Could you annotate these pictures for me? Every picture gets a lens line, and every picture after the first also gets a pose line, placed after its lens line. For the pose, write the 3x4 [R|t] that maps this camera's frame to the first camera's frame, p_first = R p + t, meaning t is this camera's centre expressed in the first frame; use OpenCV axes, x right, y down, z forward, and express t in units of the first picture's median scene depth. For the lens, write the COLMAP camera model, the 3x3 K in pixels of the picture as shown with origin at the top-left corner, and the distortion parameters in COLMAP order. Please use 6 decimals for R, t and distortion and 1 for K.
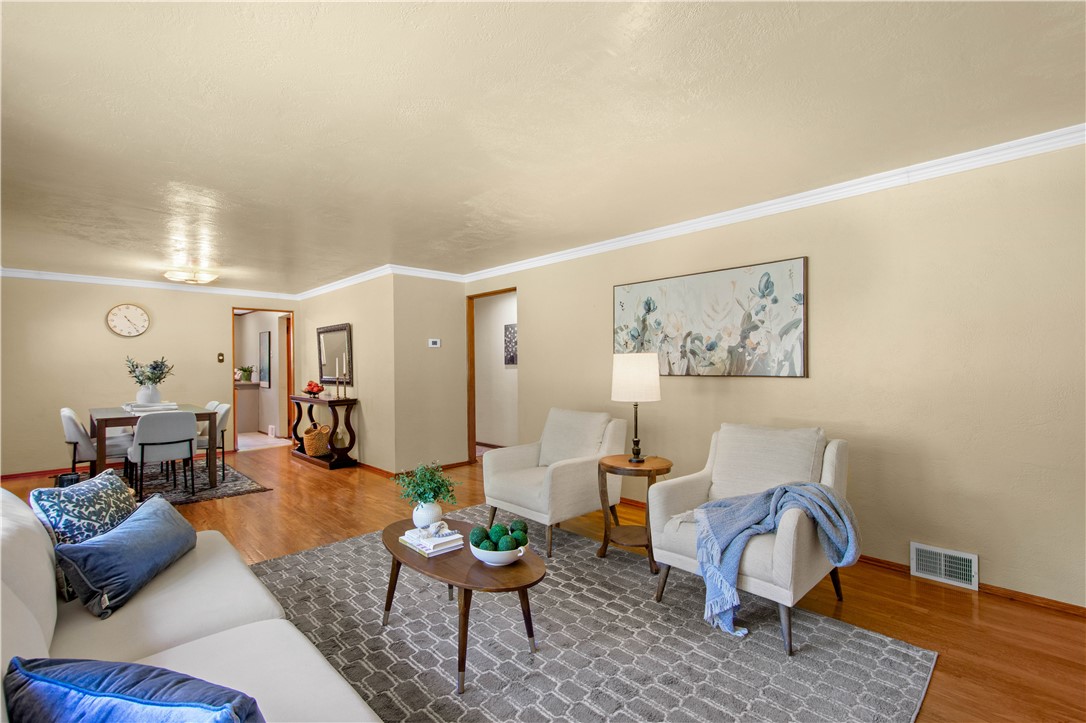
lens RADIAL K [[480.8, 0, 551.6], [0, 480.8, 371.1], [0, 0, 1]] dist [0.005742, -0.002787]
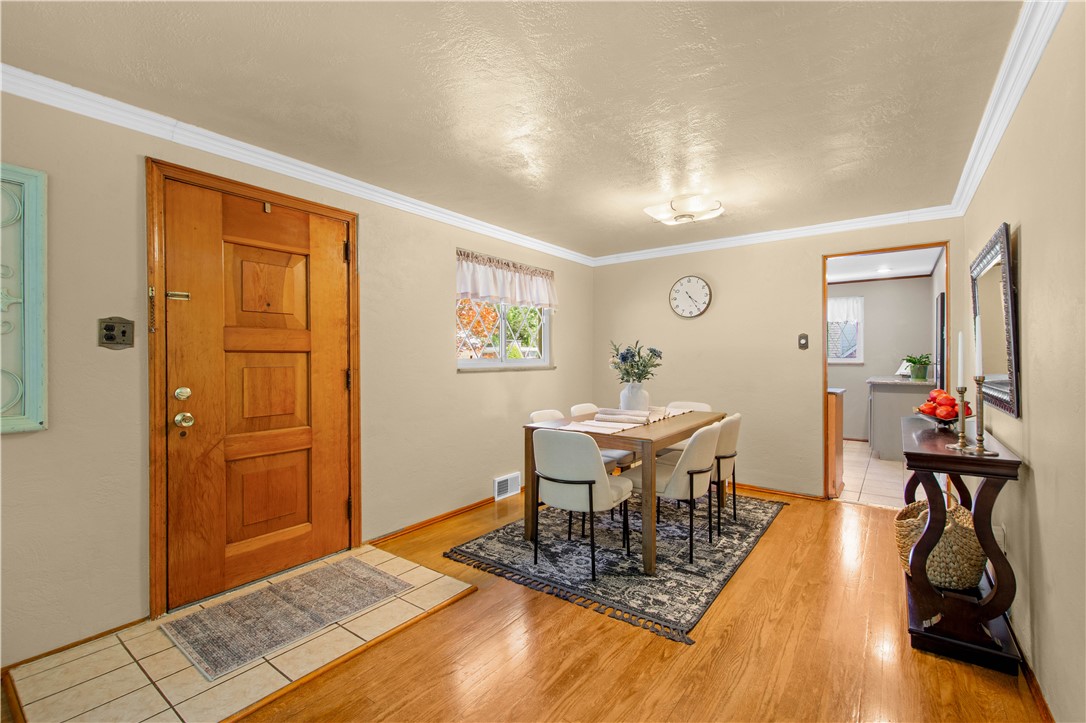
lens RADIAL K [[480.8, 0, 539.6], [0, 480.8, 357.4], [0, 0, 1]] dist [0.005742, -0.002787]
pose [[0.139920, 0.003081, -0.990158, -0.159719], [-0.007219, 0.999972, 0.002091, -0.007809], [0.990136, 0.006856, 0.139939, 0.742584]]
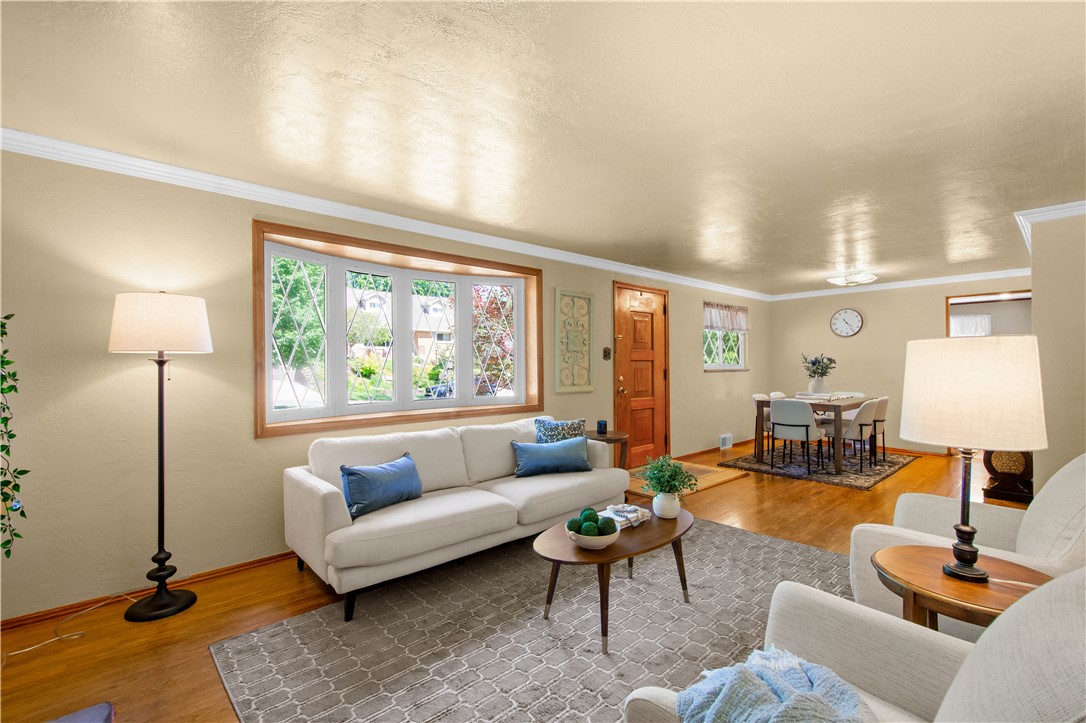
lens RADIAL K [[480.8, 0, 538.2], [0, 480.8, 359.7], [0, 0, 1]] dist [0.005742, -0.002787]
pose [[-0.060282, -0.004040, -0.998173, 0.386957], [-0.004869, 0.999981, -0.003753, -0.008090], [0.998170, 0.004634, -0.060300, 0.367120]]
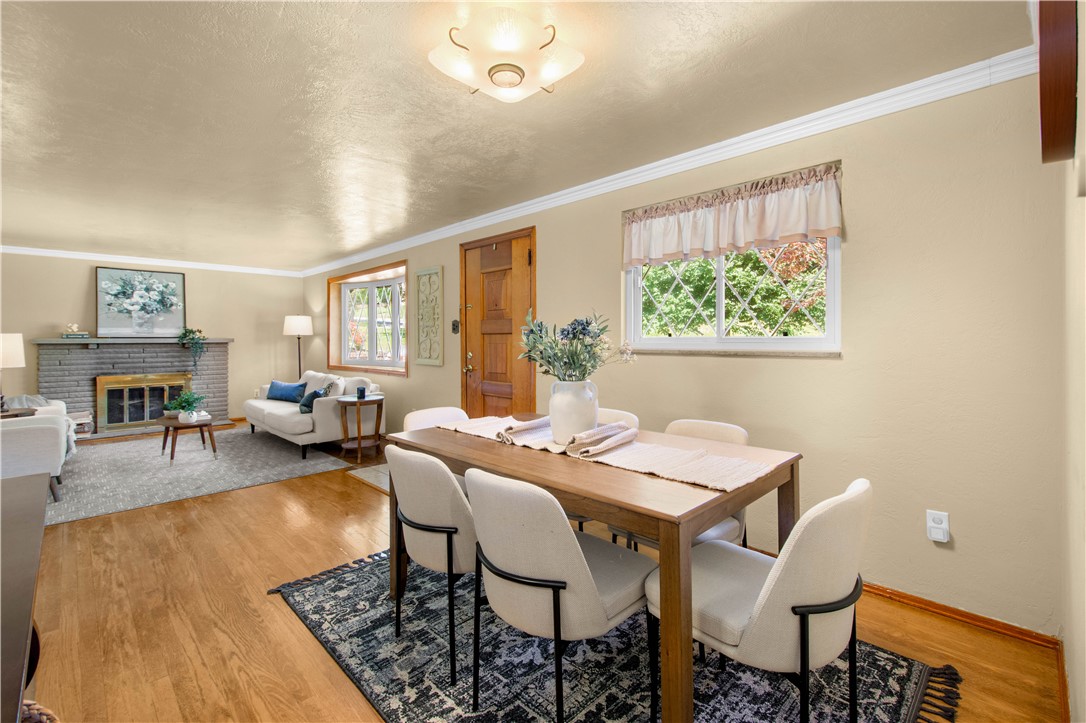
lens RADIAL K [[480.8, 0, 537.2], [0, 480.8, 337.4], [0, 0, 1]] dist [0.005742, -0.002787]
pose [[-0.999669, 0.010611, 0.023425, -0.783846], [0.010773, 0.999919, 0.006789, -0.009360], [-0.023351, 0.007039, -0.999703, 1.351350]]
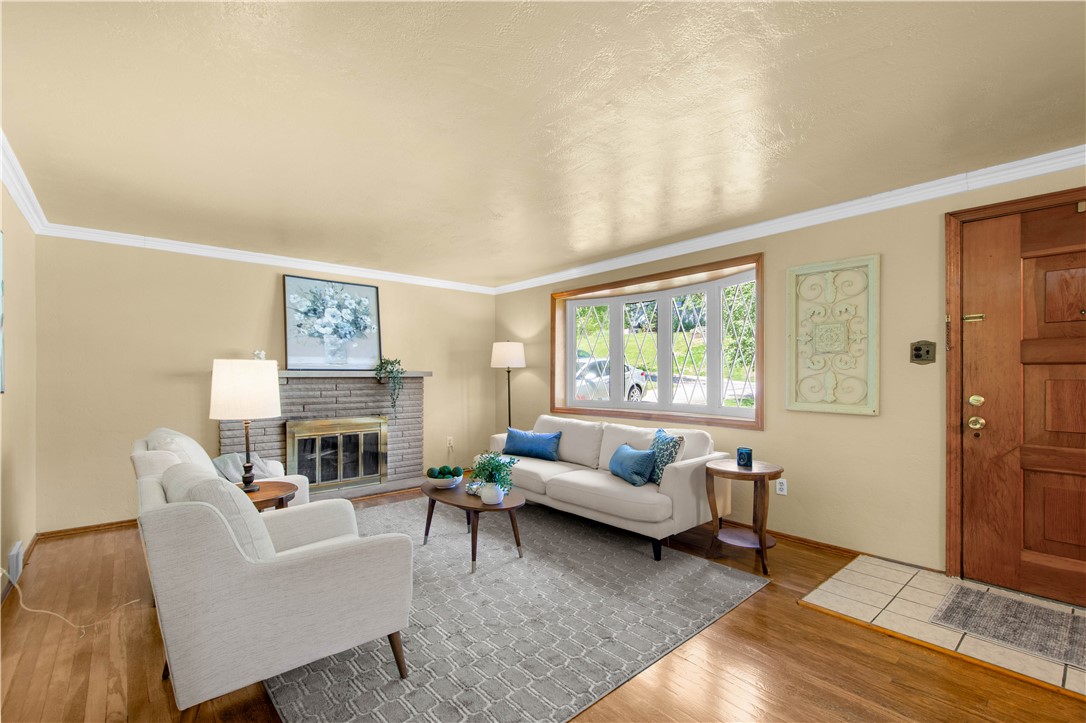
lens RADIAL K [[480.8, 0, 543.6], [0, 480.8, 372.5], [0, 0, 1]] dist [0.005742, -0.002787]
pose [[-0.996552, 0.007720, 0.082613, -0.220787], [0.008278, 0.999945, 0.006424, -0.008980], [-0.082559, 0.007086, -0.996561, 1.035154]]
